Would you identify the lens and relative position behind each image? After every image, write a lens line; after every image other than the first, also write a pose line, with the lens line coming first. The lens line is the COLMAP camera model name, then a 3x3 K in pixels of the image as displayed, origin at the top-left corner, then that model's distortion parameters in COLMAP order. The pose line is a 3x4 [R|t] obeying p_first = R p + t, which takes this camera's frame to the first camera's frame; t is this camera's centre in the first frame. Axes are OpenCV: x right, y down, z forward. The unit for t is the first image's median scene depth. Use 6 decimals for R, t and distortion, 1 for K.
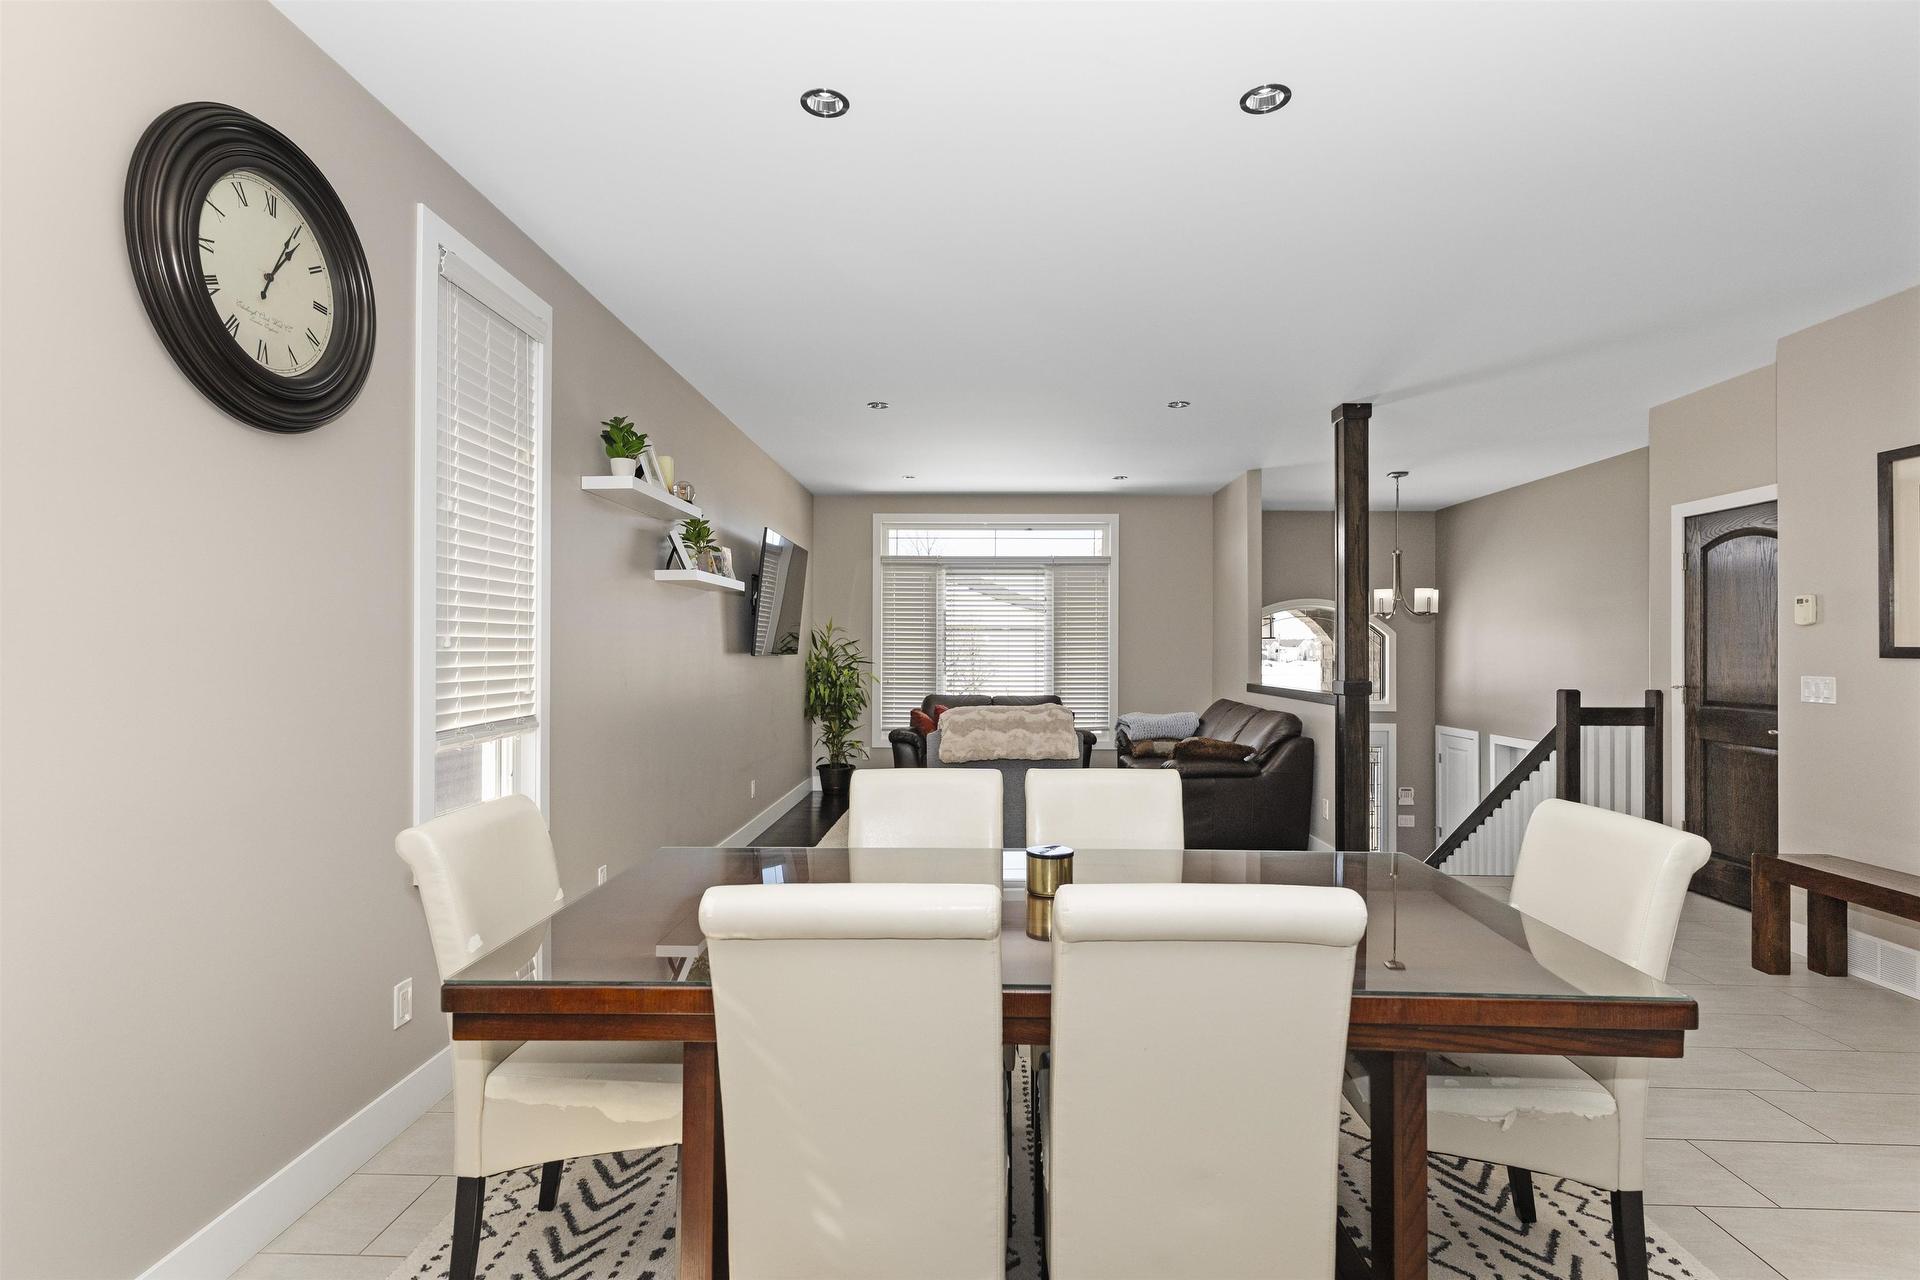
lens RADIAL K [[957.8, 0, 968.1], [0, 957.8, 645.8], [0, 0, 1]] dist [0.002005, 0.000418]
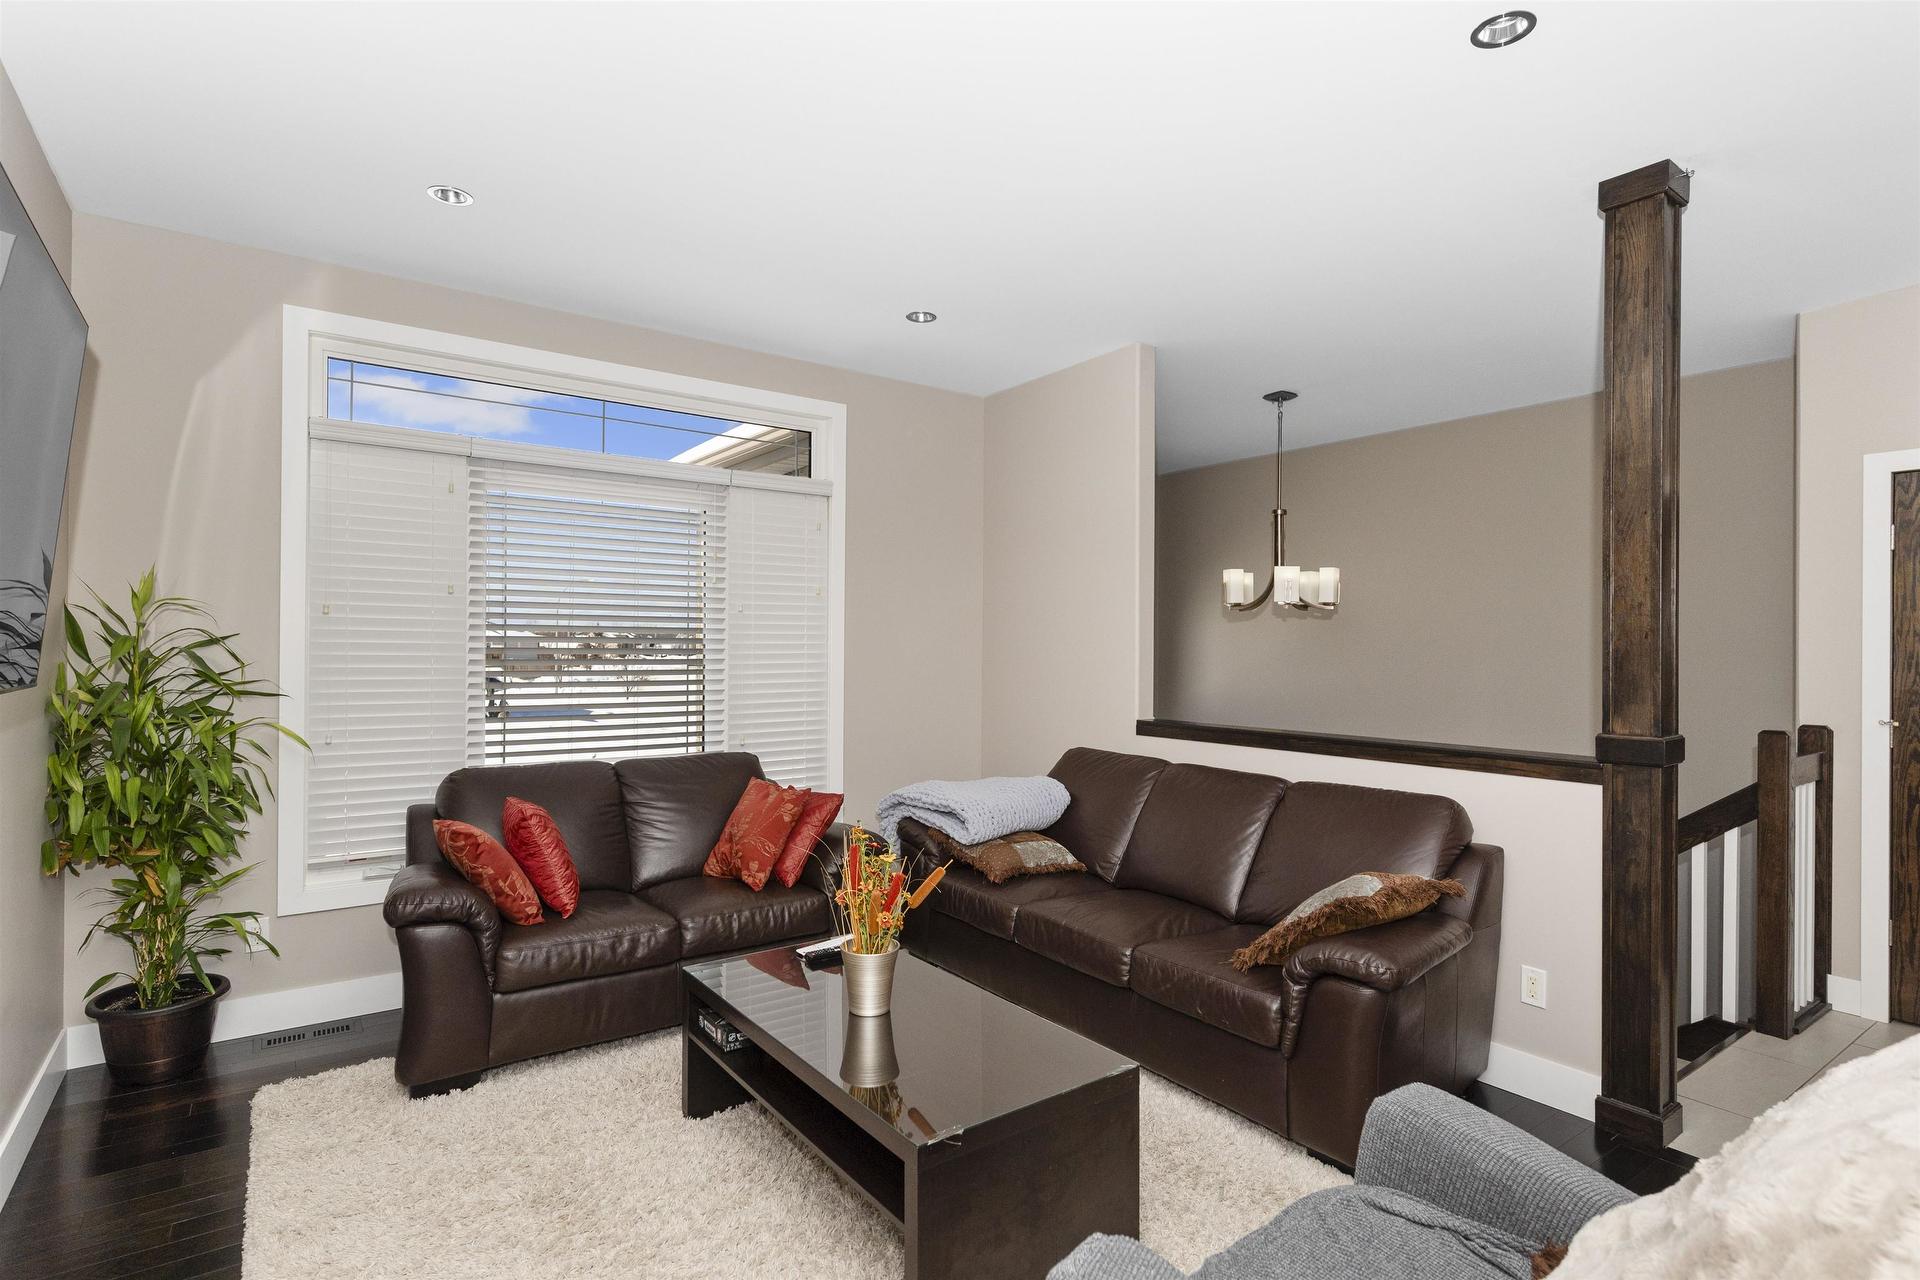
lens RADIAL K [[957.8, 0, 968.1], [0, 957.8, 645.8], [0, 0, 1]] dist [0.002005, 0.000418]
pose [[0.794371, 0.004153, 0.607418, -0.117939], [-0.007930, 0.999962, 0.003534, -0.005300], [-0.607381, -0.007624, 0.794374, 0.546285]]
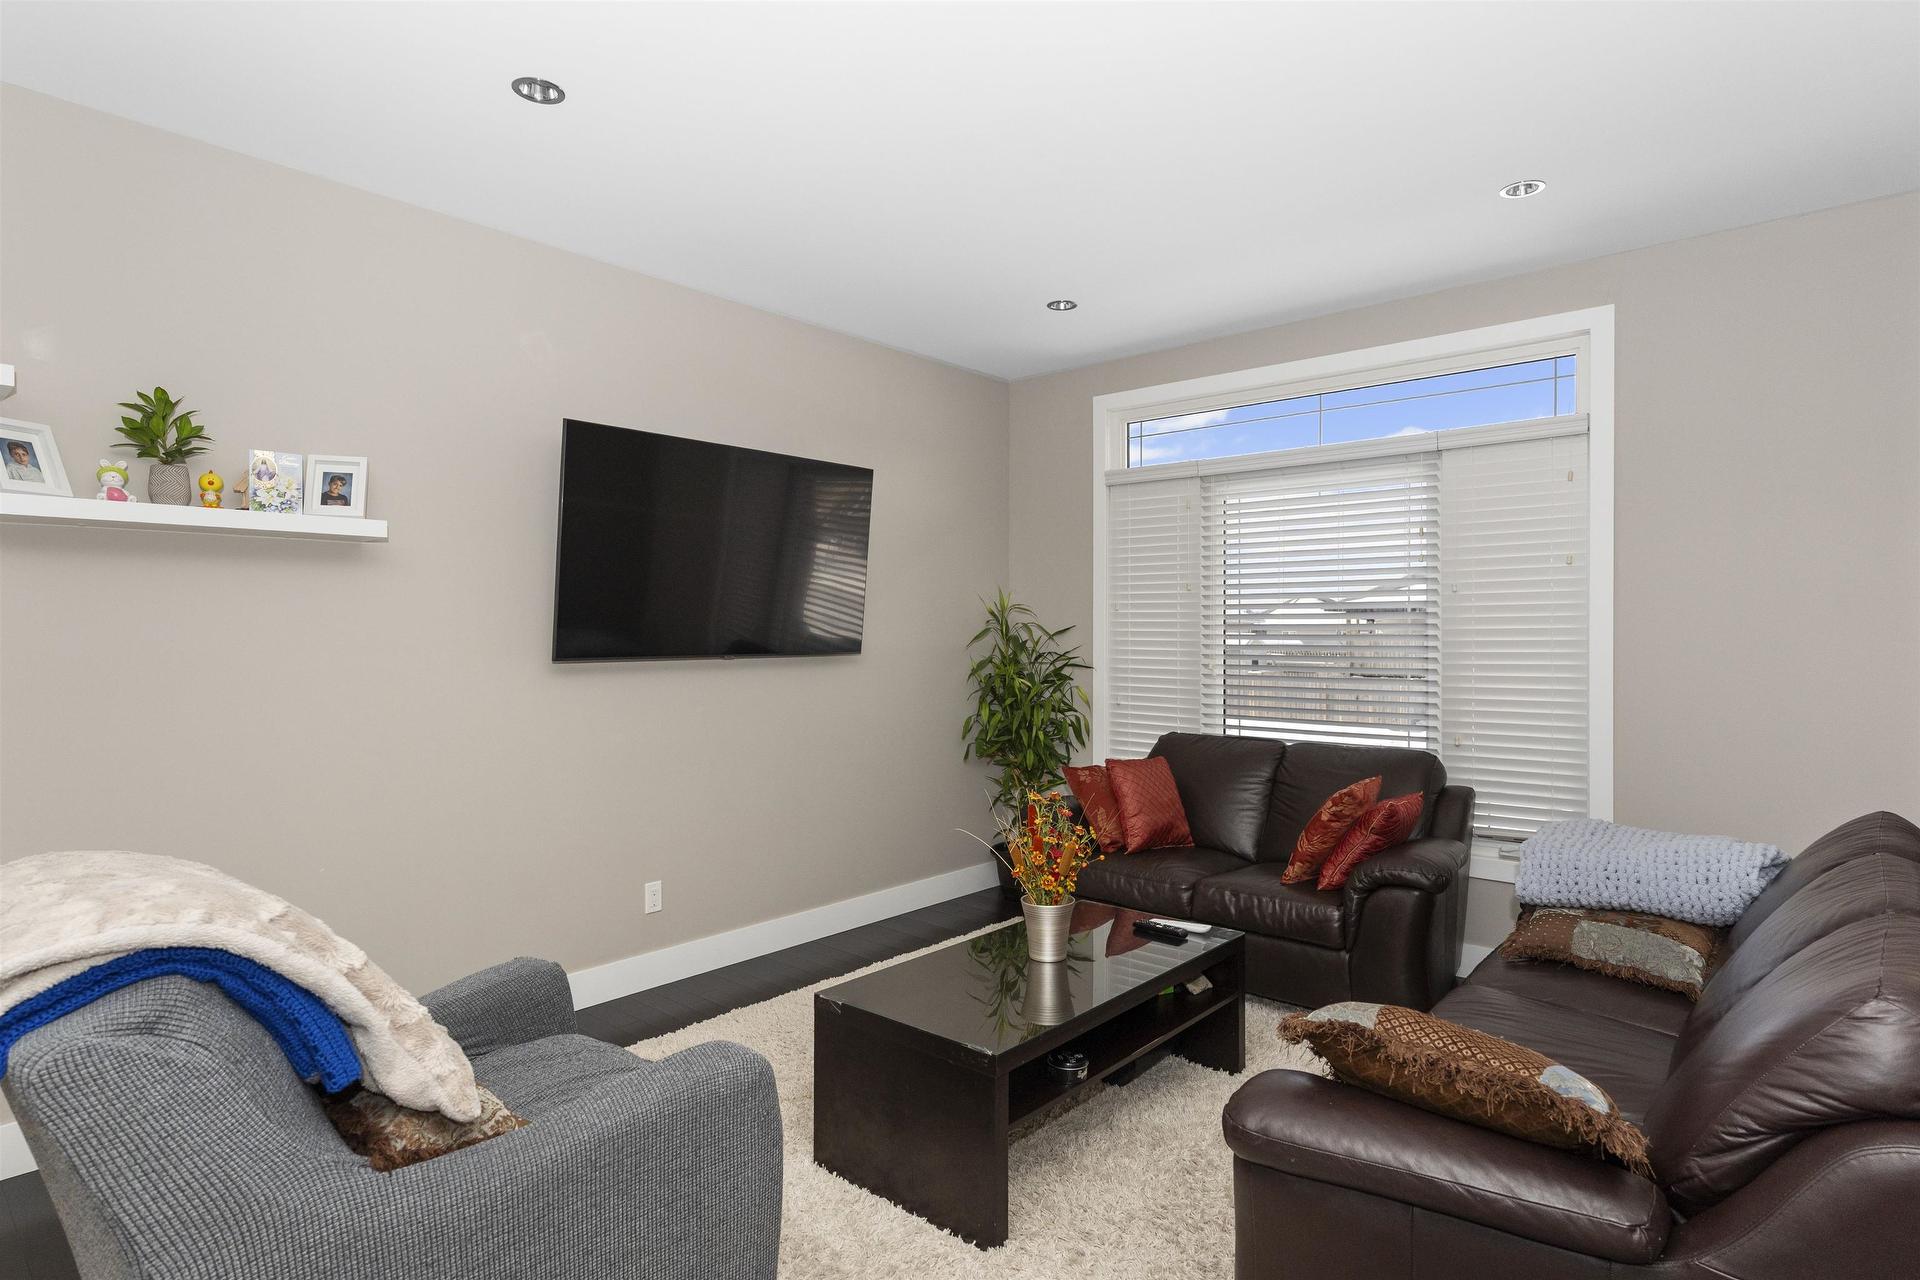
lens RADIAL K [[1040.6, 0, 960.0], [0, 1040.6, 640.0], [0, 0, 1]] dist [-0.035885, 0.053481]
pose [[0.762827, 0.002932, -0.646596, 0.235408], [0.004453, 0.999942, 0.009787, -0.004259], [0.646587, -0.010345, 0.762770, 0.509867]]
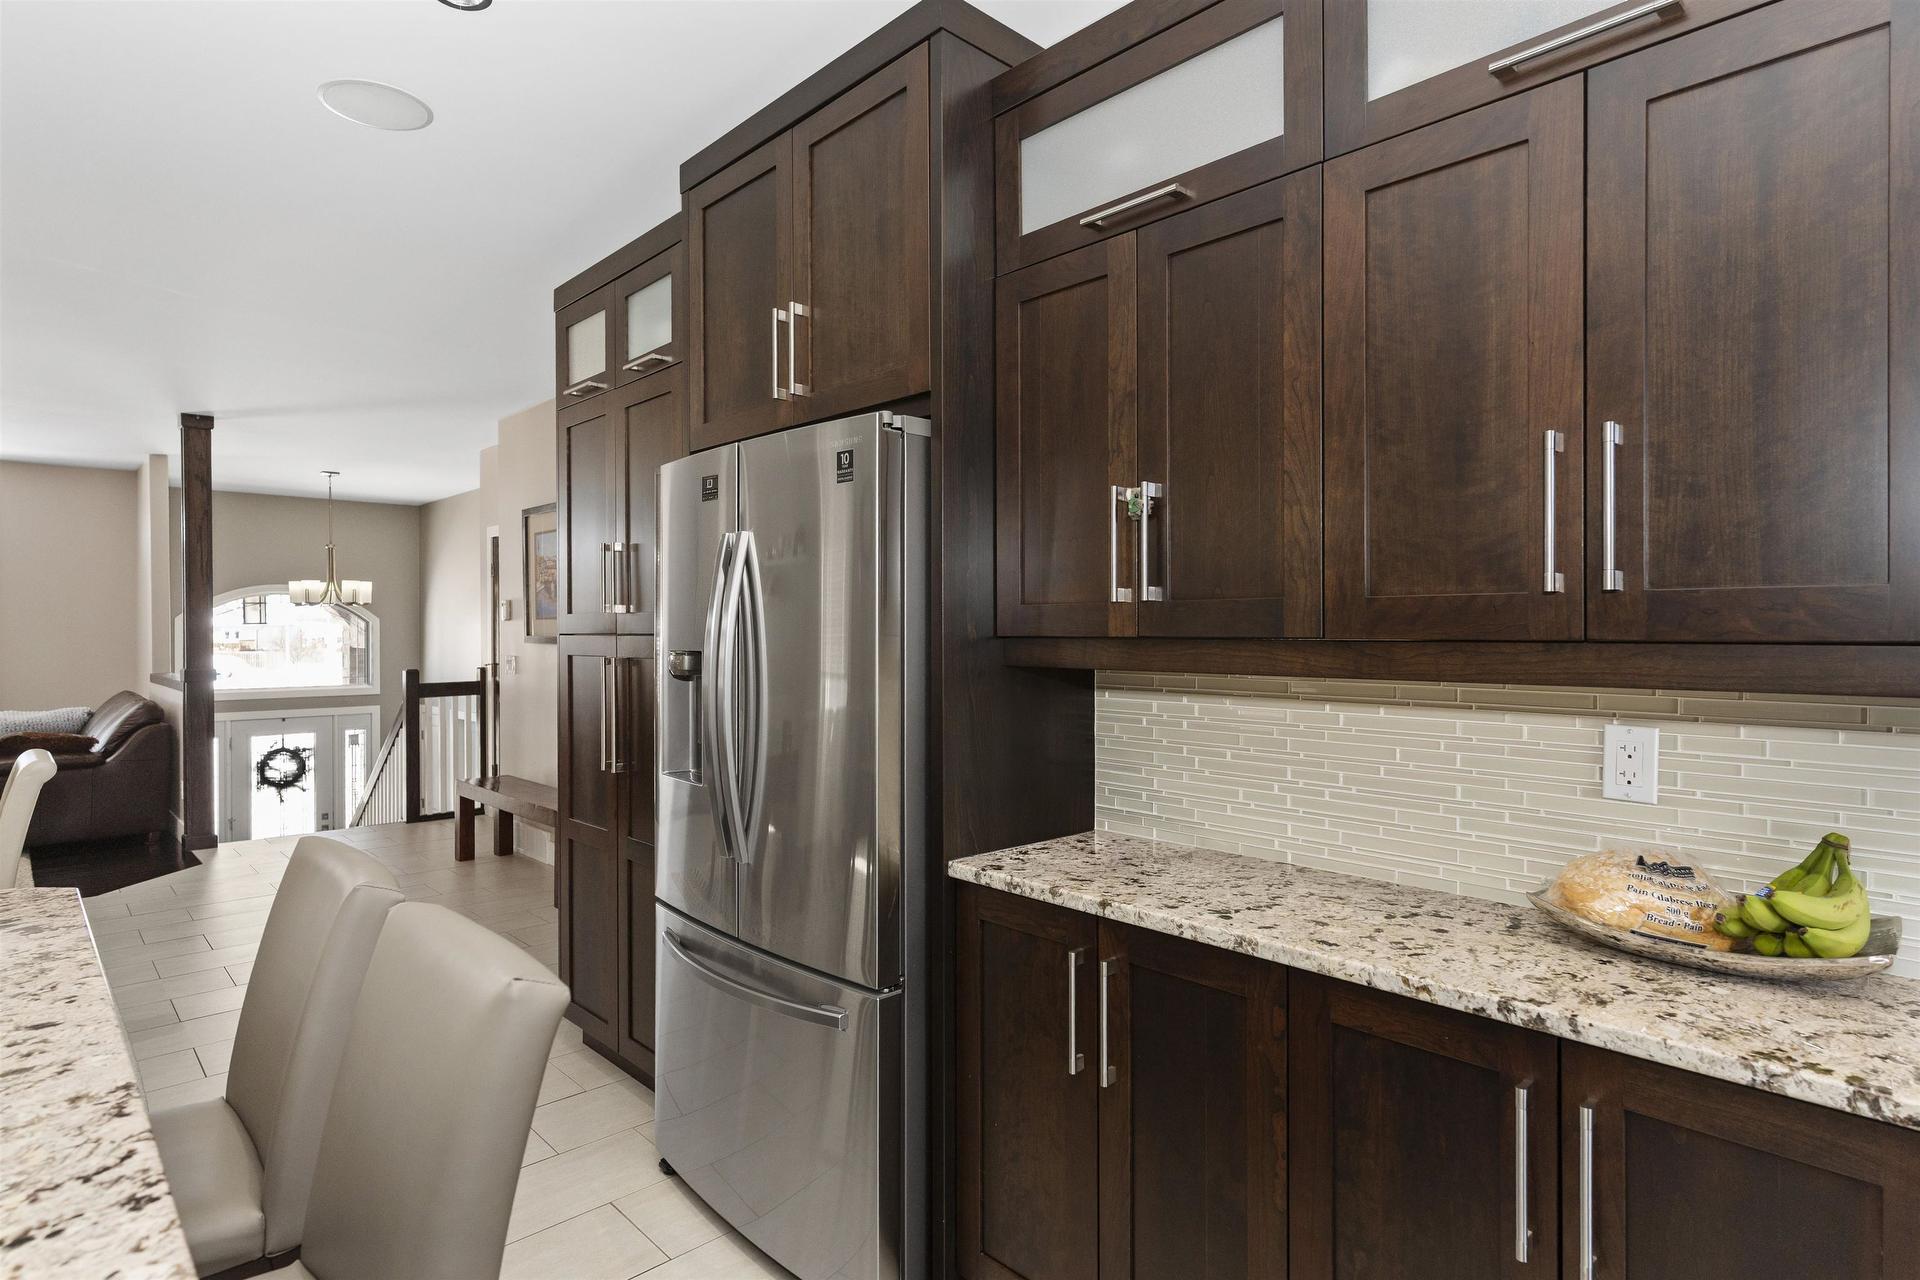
lens RADIAL K [[971.4, 0, 972.8], [0, 971.4, 632.1], [0, 0, 1]] dist [0.000492, 0.000212]
pose [[0.696221, -0.011724, 0.717732, 0.147781], [0.004472, 0.999918, 0.011995, -0.009598], [-0.717814, -0.005142, 0.696216, -0.266671]]
